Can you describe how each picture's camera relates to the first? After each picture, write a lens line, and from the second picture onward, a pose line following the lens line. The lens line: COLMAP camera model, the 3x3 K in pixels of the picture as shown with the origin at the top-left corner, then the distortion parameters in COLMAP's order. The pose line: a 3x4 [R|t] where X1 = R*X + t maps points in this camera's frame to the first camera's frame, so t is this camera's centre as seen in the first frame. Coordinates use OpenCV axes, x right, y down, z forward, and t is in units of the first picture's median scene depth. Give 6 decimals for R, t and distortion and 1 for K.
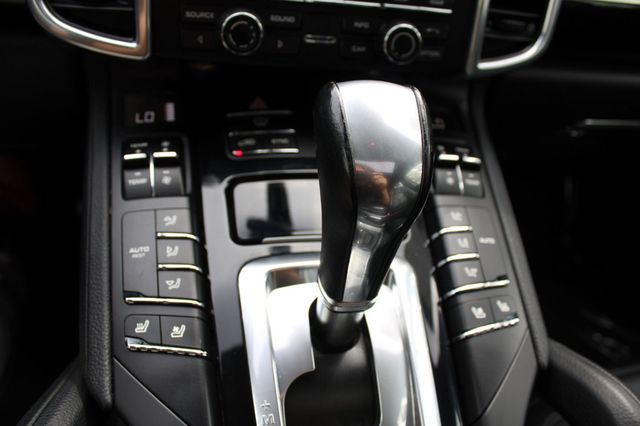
lens RADIAL K [[531.1, 0, 320.0], [0, 531.1, 213.0], [0, 0, 1]] dist [-0.169696, 0.144588]
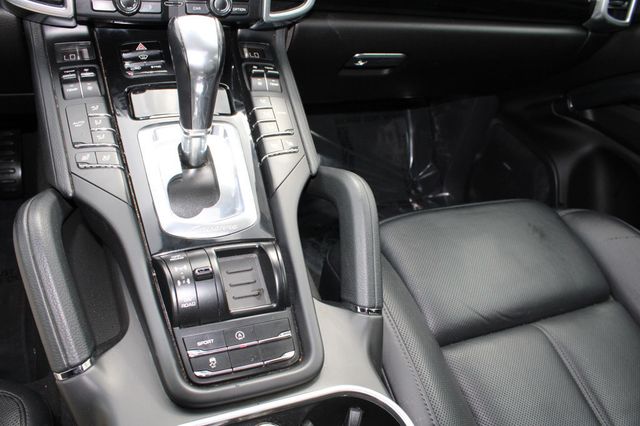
lens RADIAL K [[531.1, 0, 320.0], [0, 531.1, 213.0], [0, 0, 1]] dist [-0.169696, 0.144588]
pose [[0.977519, -0.099033, 0.186142, 0.090454], [0.097521, 0.995083, 0.017284, 0.384729], [-0.186938, 0.001258, 0.982371, -0.782809]]
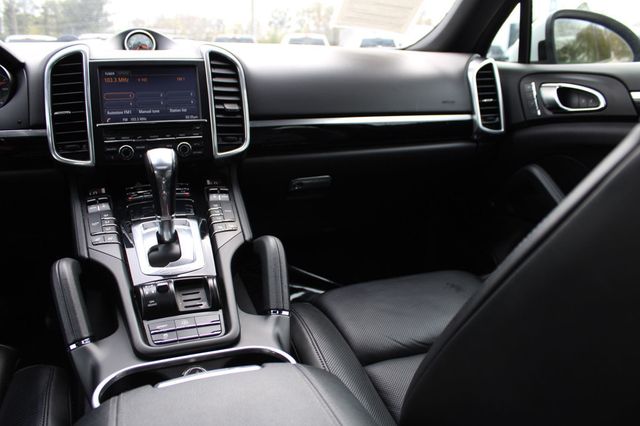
lens RADIAL K [[531.1, 0, 320.0], [0, 531.1, 213.0], [0, 0, 1]] dist [-0.169696, 0.144588]
pose [[0.974910, -0.169747, 0.143999, 0.405765], [0.211223, 0.909600, -0.357788, 1.156725], [-0.070248, 0.379228, 0.922633, -1.532937]]
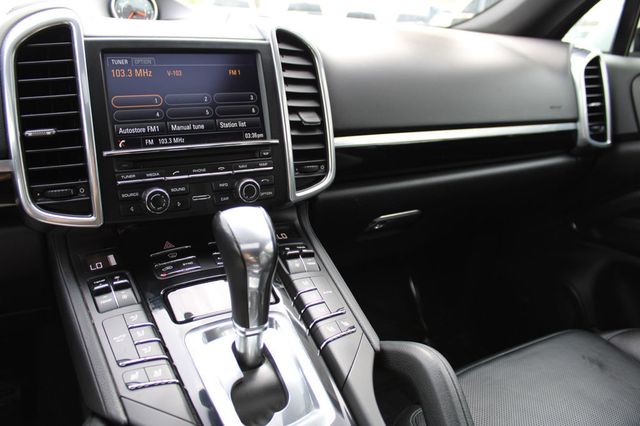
lens RADIAL K [[531.1, 0, 320.0], [0, 531.1, 213.0], [0, 0, 1]] dist [-0.169696, 0.144588]
pose [[0.943229, -0.189452, 0.272813, -0.113567], [0.262927, 0.927777, -0.264763, 0.269290], [-0.202949, 0.321462, 0.924918, -0.643544]]
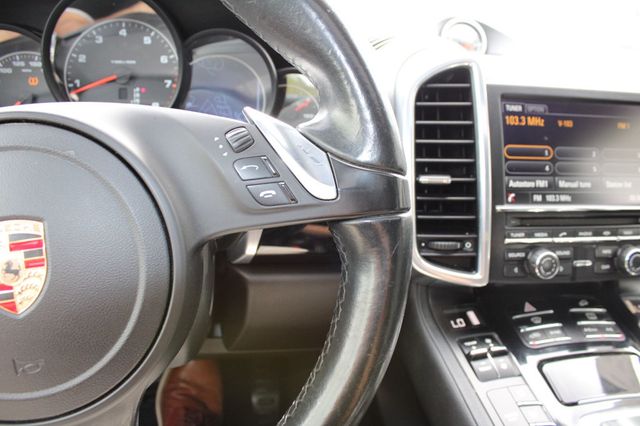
lens RADIAL K [[531.1, 0, 320.0], [0, 531.1, 213.0], [0, 0, 1]] dist [-0.169696, 0.144588]
pose [[0.996570, -0.076956, -0.030440, -0.716013], [0.062169, 0.938940, -0.338417, -0.009138], [0.054625, 0.335364, 0.940504, -0.509880]]
